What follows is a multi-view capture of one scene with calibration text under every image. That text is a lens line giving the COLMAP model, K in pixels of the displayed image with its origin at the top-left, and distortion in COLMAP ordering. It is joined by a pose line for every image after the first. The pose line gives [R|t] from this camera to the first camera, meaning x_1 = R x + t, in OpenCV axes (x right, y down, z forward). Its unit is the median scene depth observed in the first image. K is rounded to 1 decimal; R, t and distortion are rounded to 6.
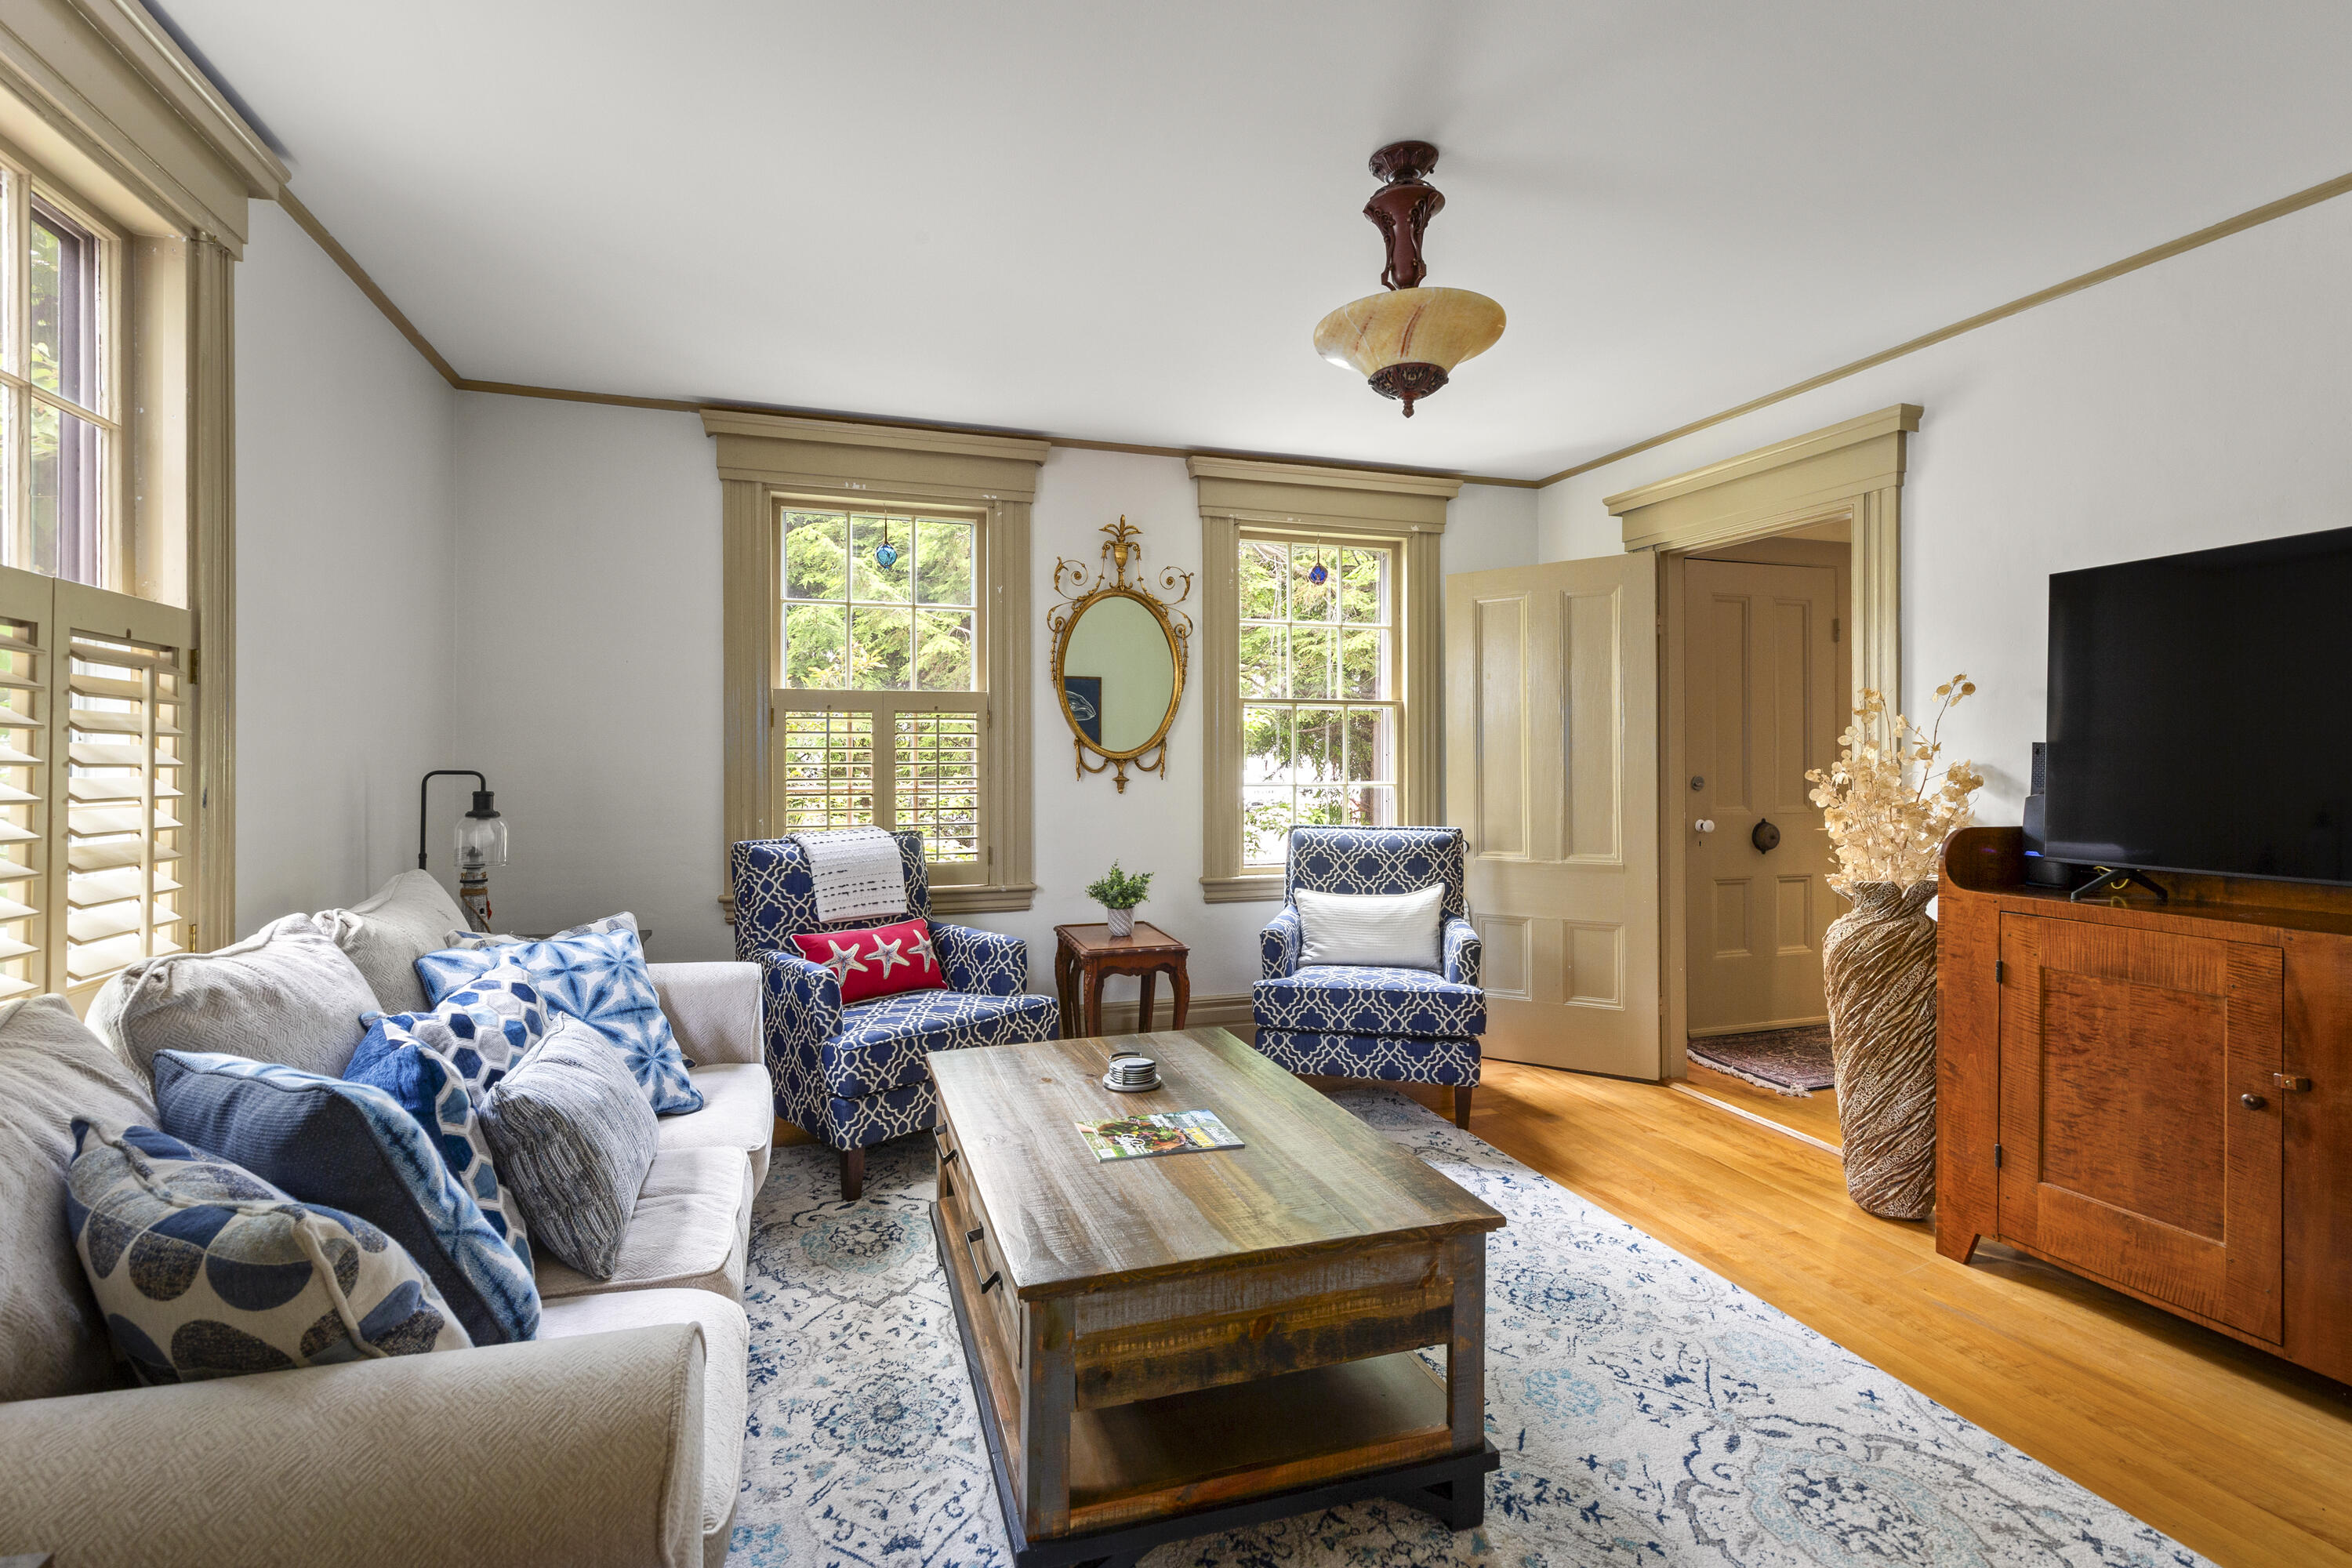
lens RADIAL K [[1084.0, 0, 1180.7], [0, 1084.0, 766.9], [0, 0, 1]] dist [0.000308, -0.000409]
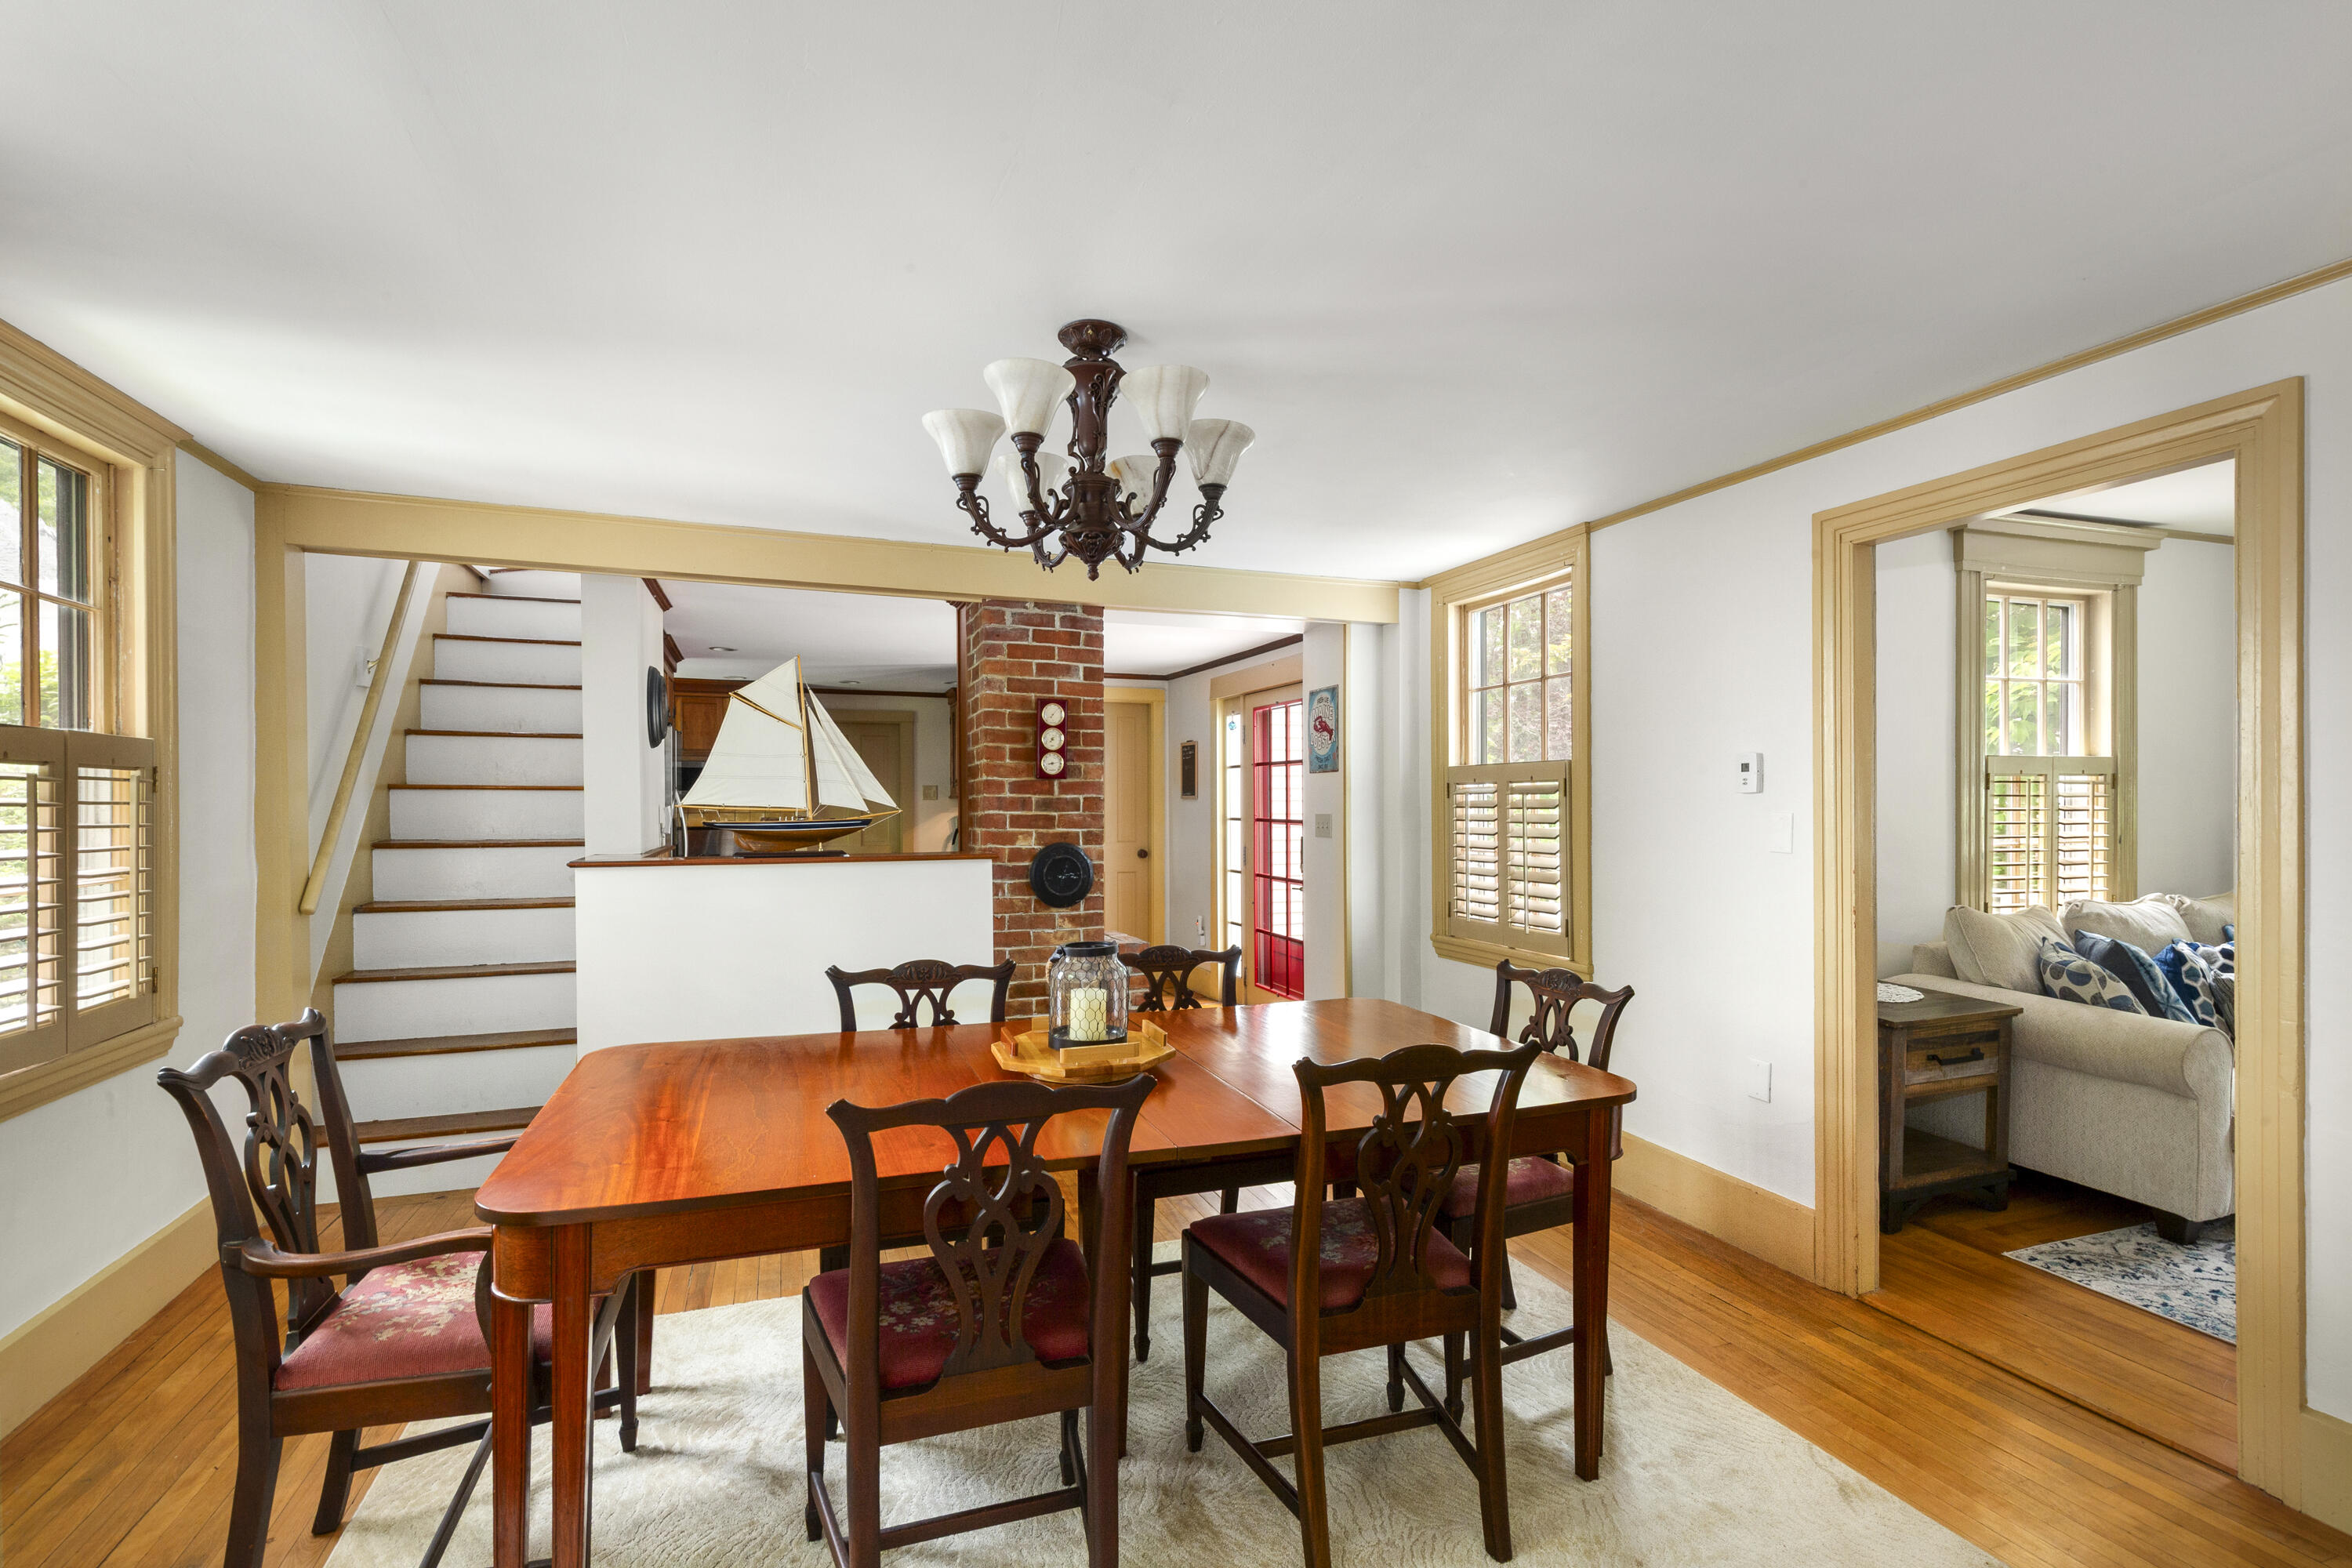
lens RADIAL K [[1084.0, 0, 1170.9], [0, 1084.0, 788.8], [0, 0, 1]] dist [0.000308, -0.000409]
pose [[0.017878, -0.003281, -0.999835, 1.366453], [0.003554, 0.999989, -0.003218, -0.076727], [0.999834, -0.003496, 0.017890, -1.051506]]
